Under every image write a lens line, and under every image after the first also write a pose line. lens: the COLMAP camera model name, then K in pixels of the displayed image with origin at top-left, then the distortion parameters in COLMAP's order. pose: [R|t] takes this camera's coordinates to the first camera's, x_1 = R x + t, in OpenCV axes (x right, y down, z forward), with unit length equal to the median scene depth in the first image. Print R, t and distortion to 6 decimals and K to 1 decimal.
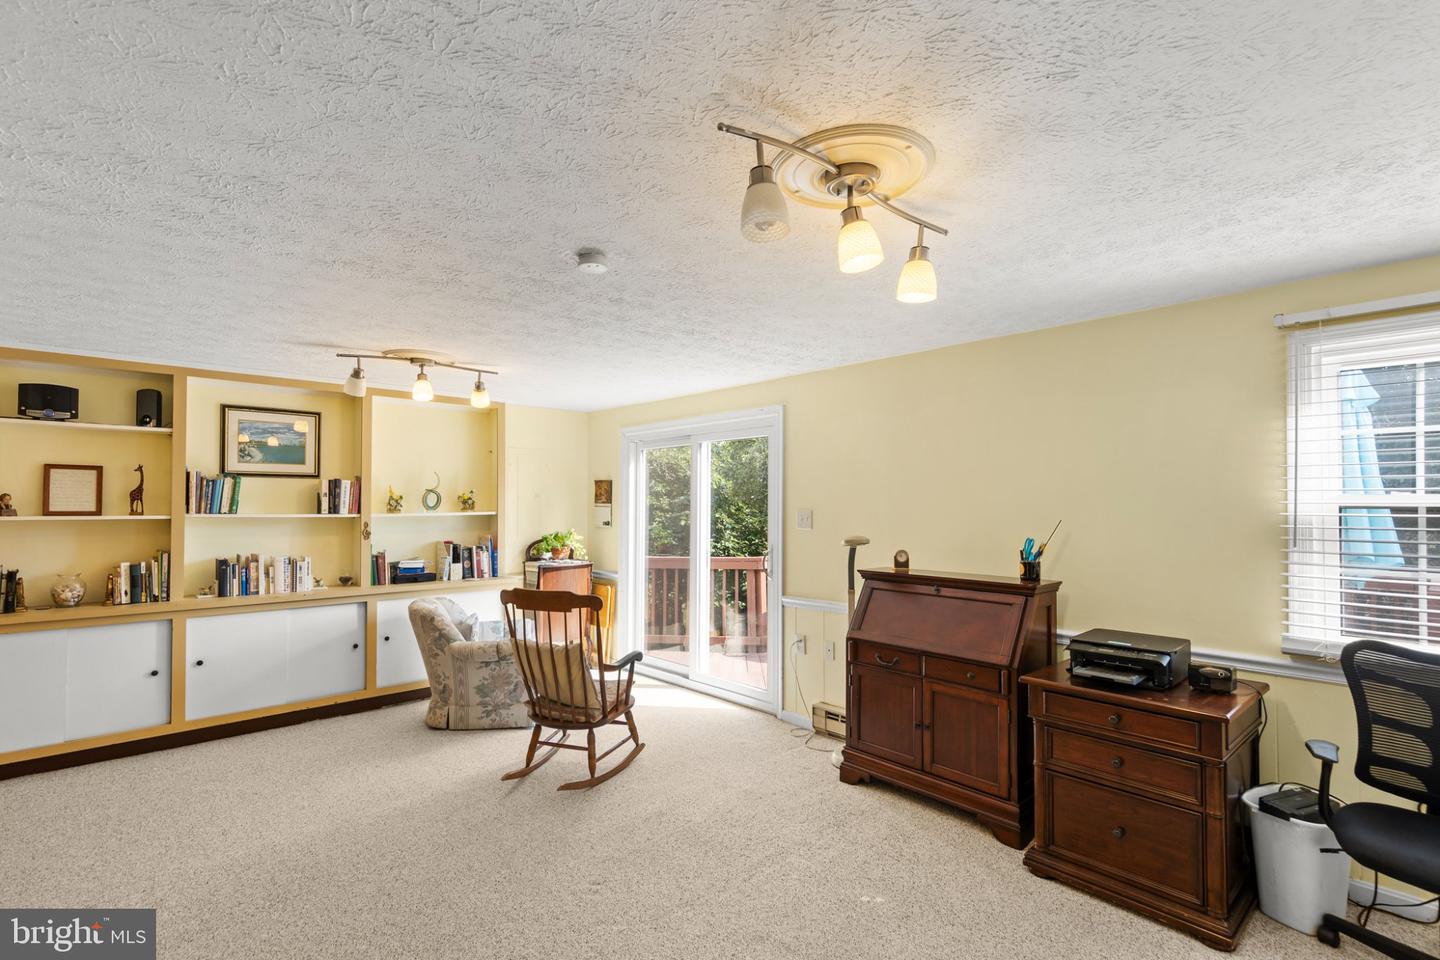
lens RADIAL K [[677.2, 0, 722.5], [0, 677.2, 486.1], [0, 0, 1]] dist [0.004475, -0.000078]
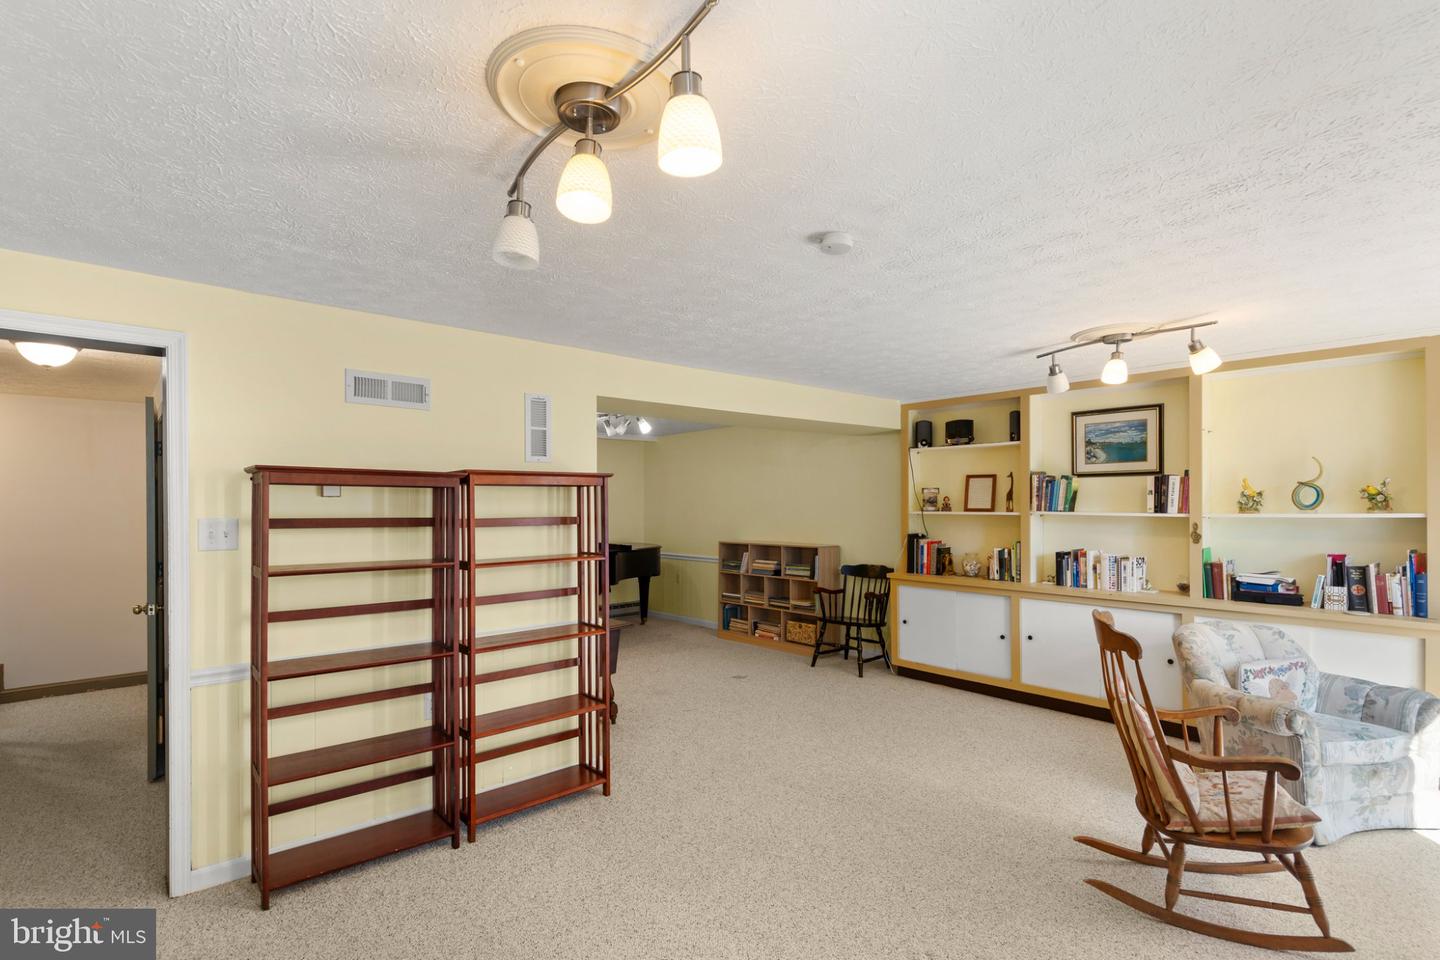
lens RADIAL K [[677.2, 0, 715.3], [0, 677.2, 498.9], [0, 0, 1]] dist [0.004475, -0.000078]
pose [[-0.028828, -0.007382, -0.999557, 0.390853], [0.032086, 0.999451, -0.008307, 0.010740], [0.999069, -0.032311, -0.028575, 0.455825]]
